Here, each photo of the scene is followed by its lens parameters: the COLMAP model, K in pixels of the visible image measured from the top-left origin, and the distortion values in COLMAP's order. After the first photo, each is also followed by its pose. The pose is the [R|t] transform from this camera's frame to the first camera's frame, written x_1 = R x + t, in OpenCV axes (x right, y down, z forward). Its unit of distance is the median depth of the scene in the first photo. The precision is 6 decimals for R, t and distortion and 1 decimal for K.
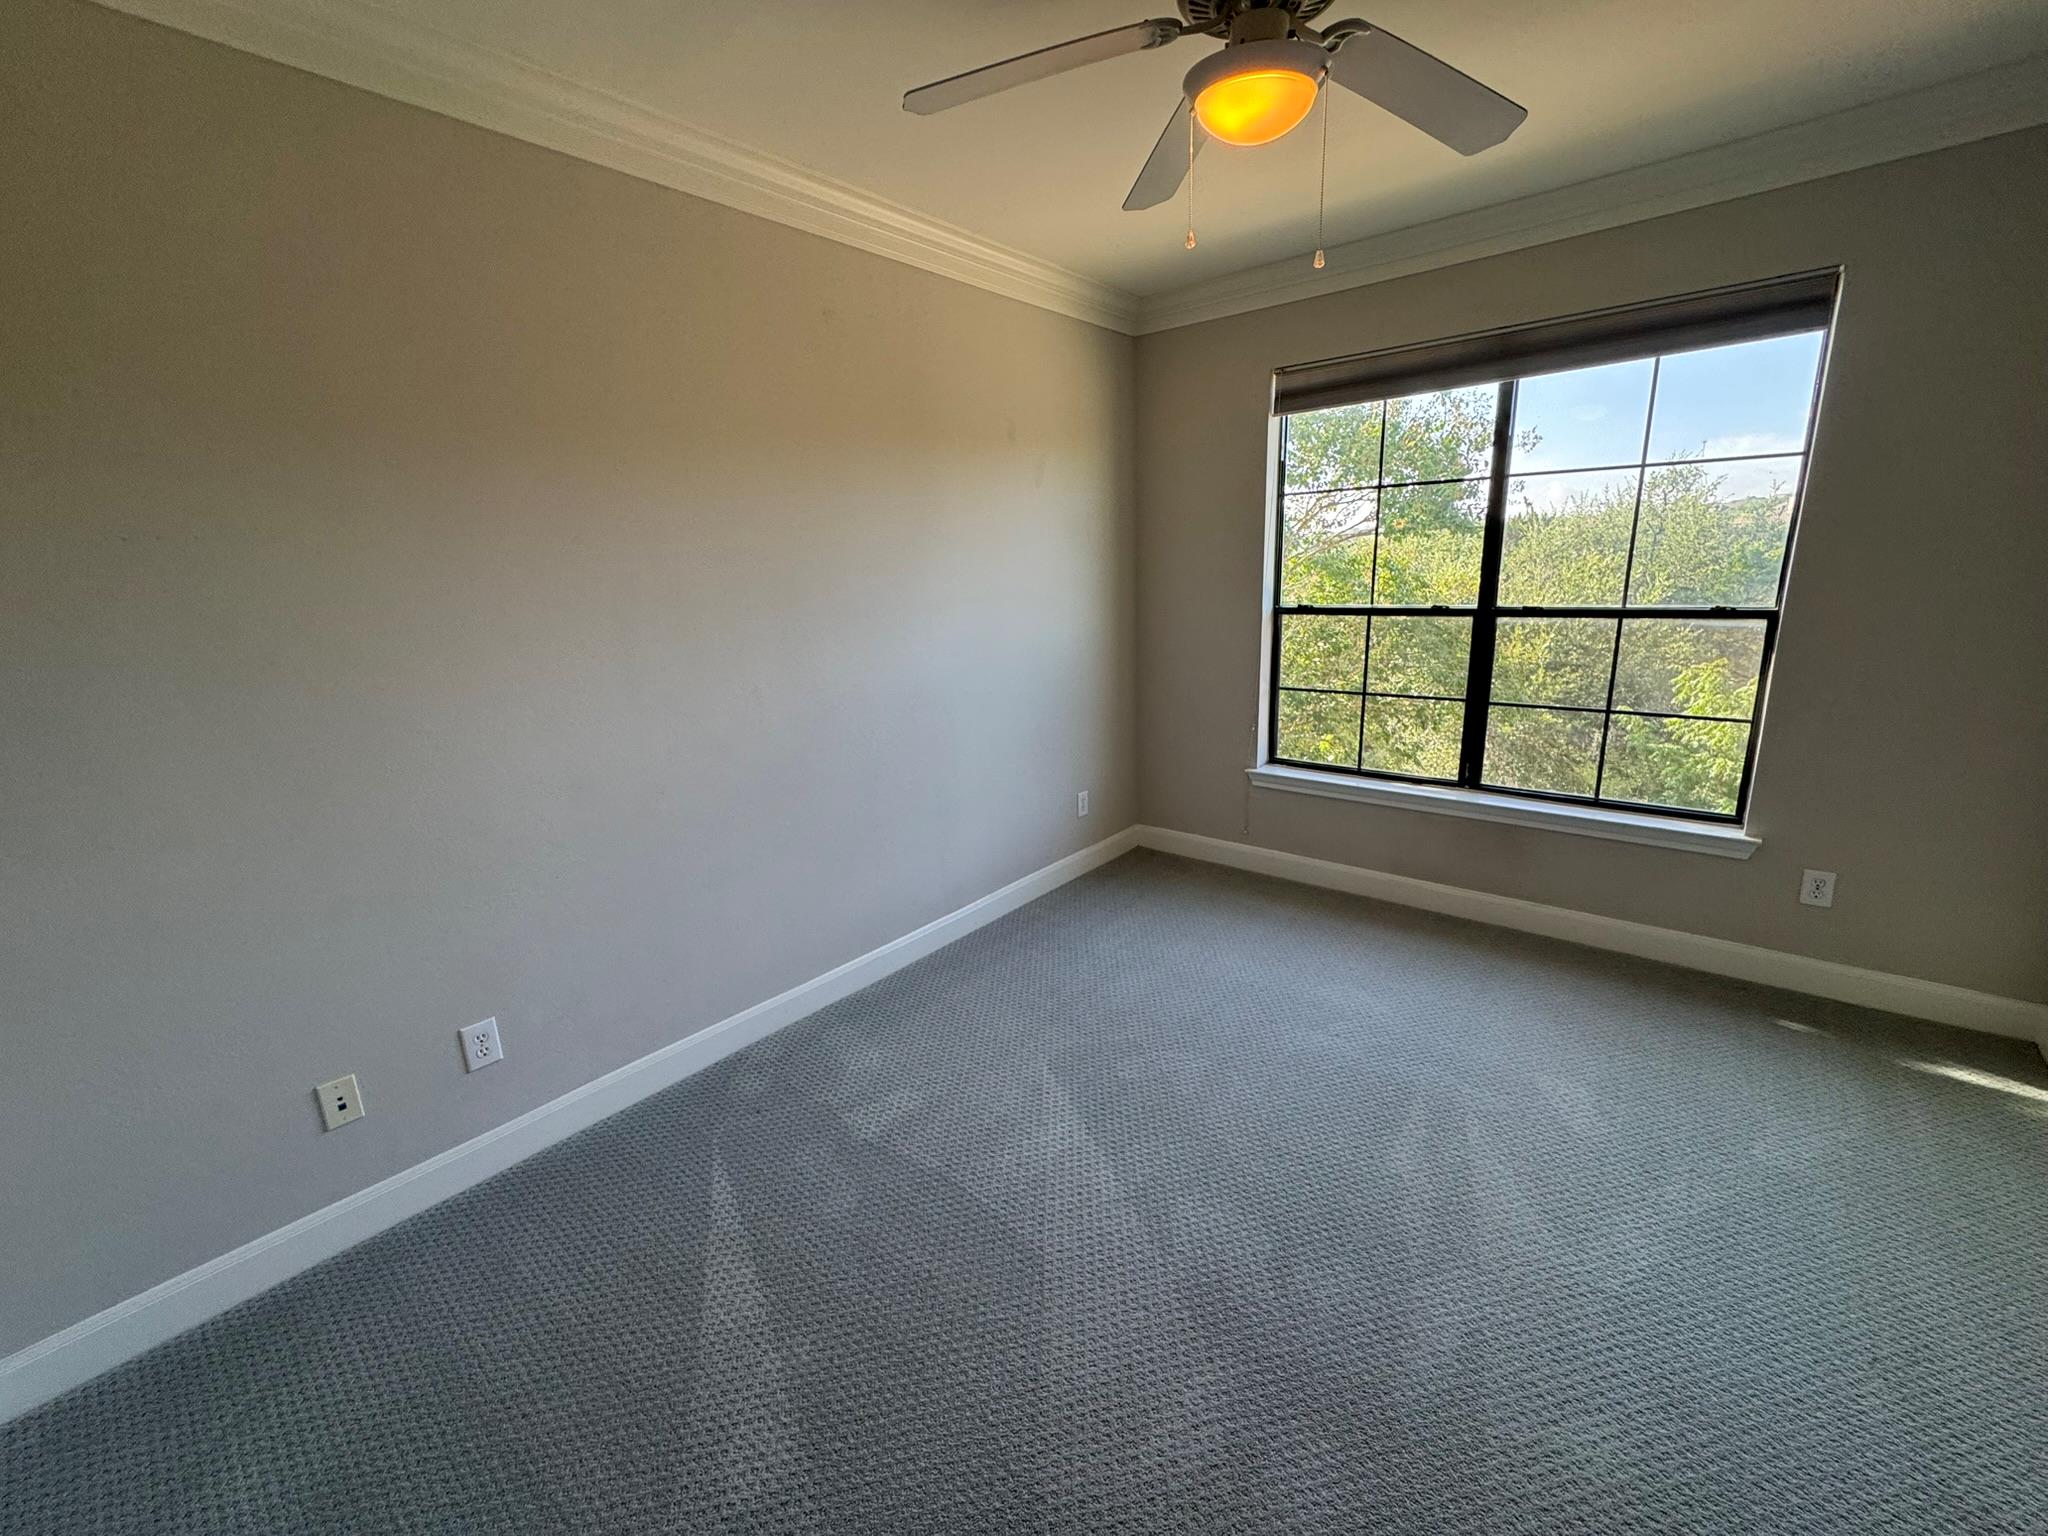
lens RADIAL K [[818.6, 0, 1021.5], [0, 818.6, 765.6], [0, 0, 1]] dist [-0.001227, 0.000020]
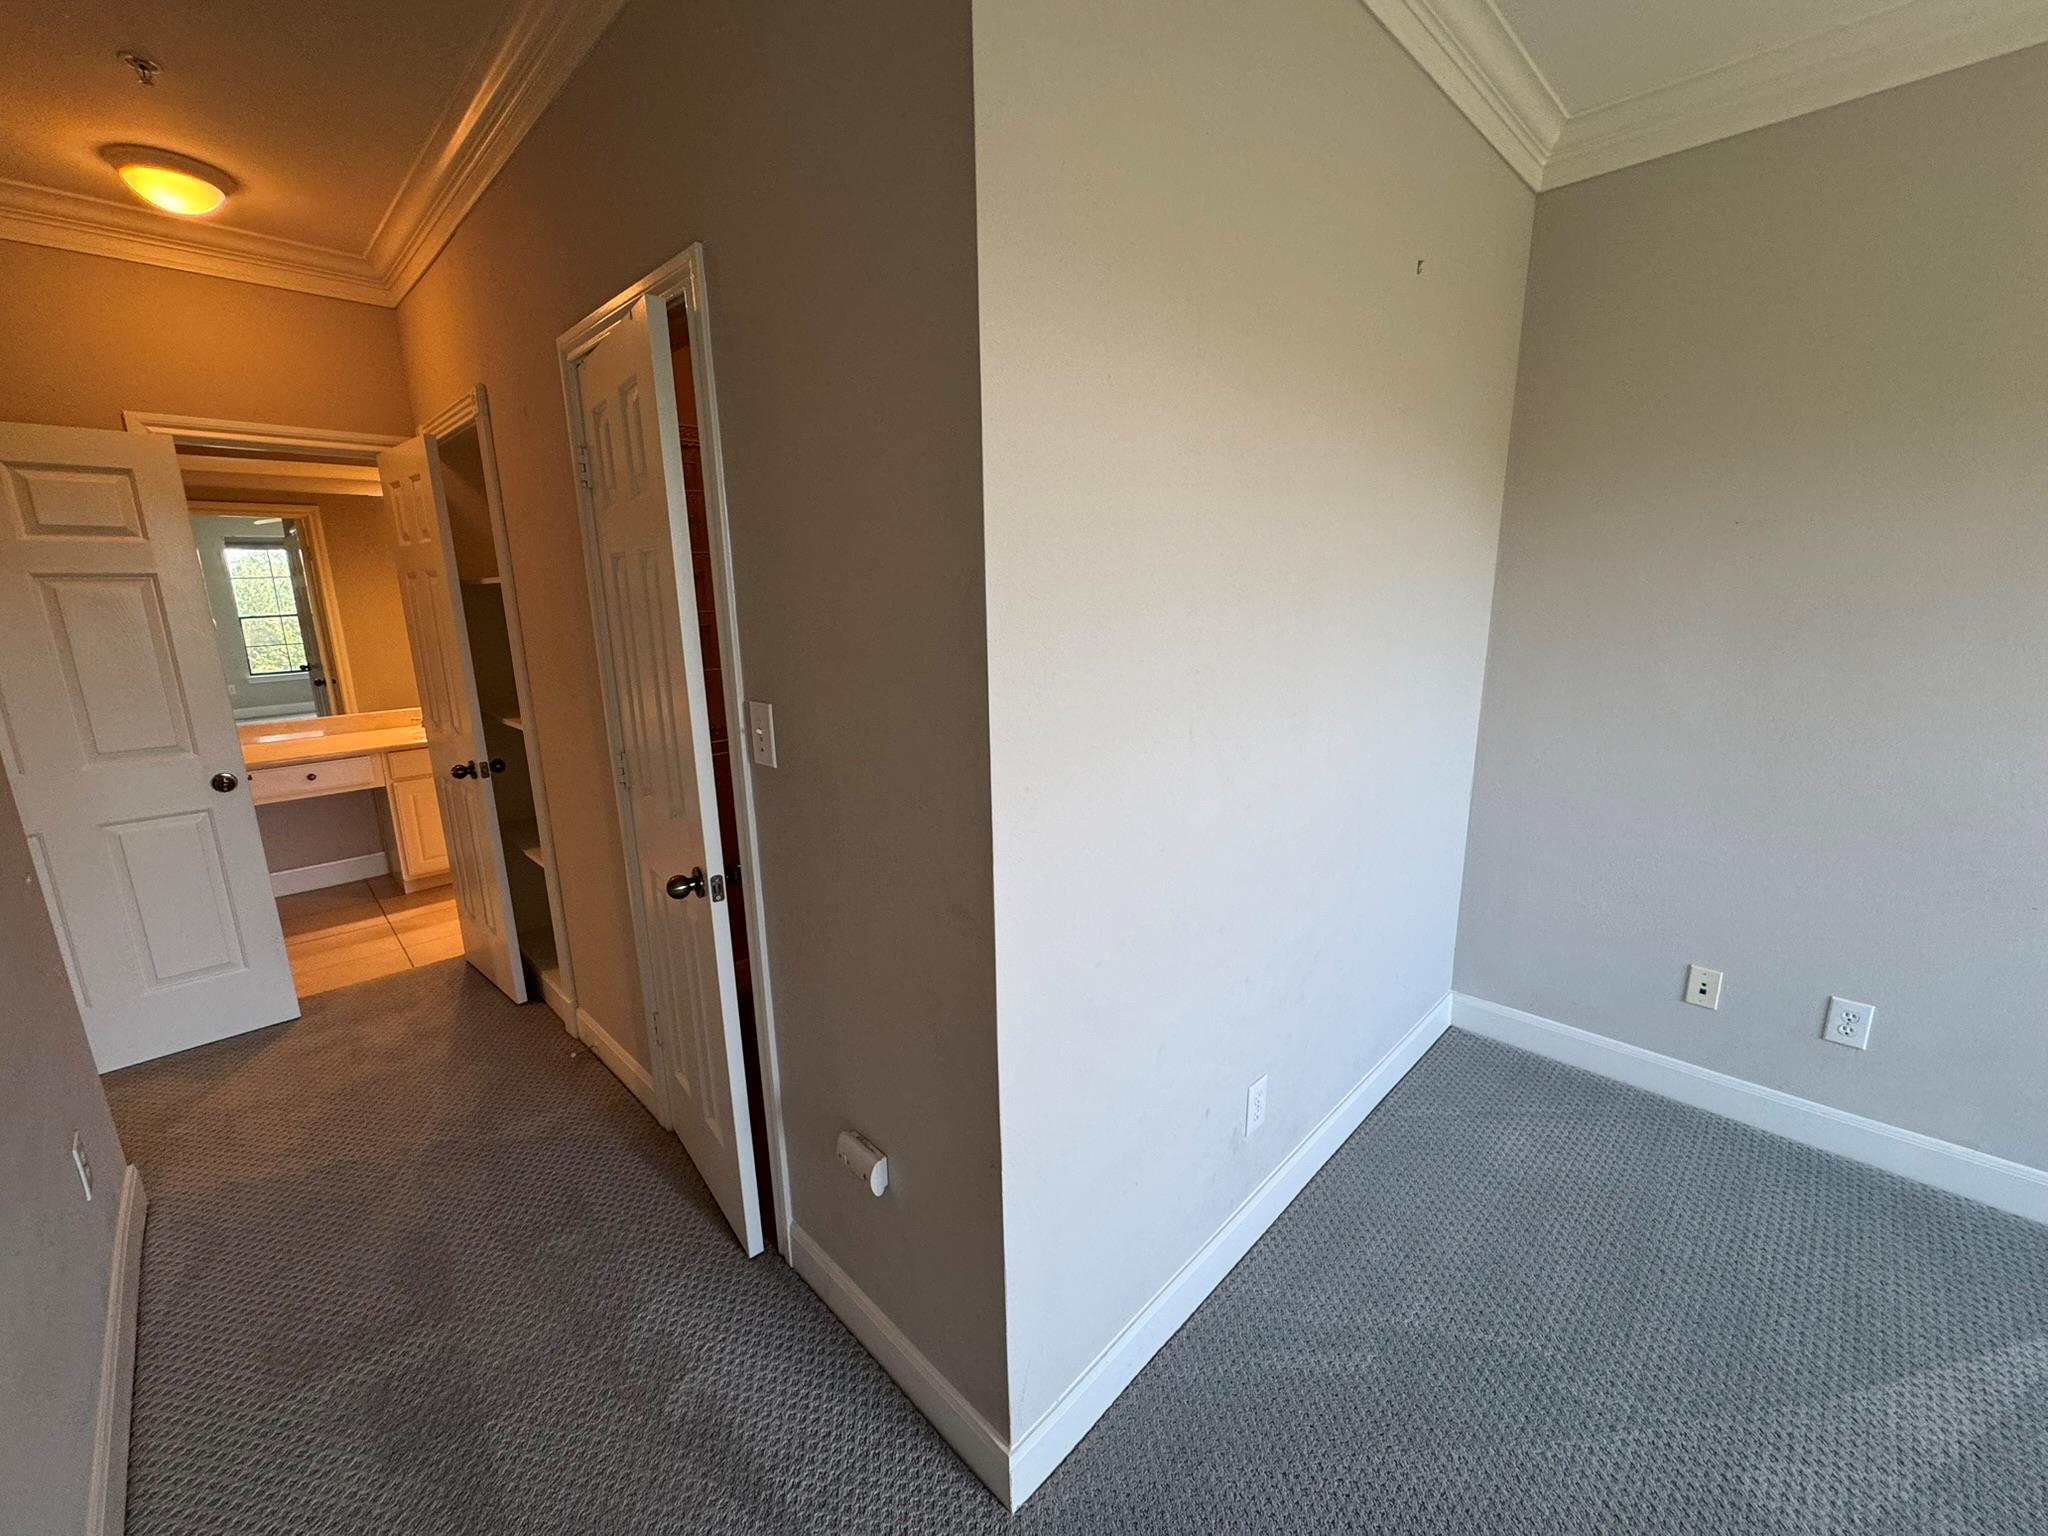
lens RADIAL K [[818.6, 0, 1021.5], [0, 818.6, 765.6], [0, 0, 1]] dist [-0.001227, 0.000020]
pose [[-0.079773, 0.253715, -0.963984, 0.327990], [-0.210300, 0.941016, 0.265073, -0.004606], [0.974377, 0.223871, -0.021712, -0.027421]]
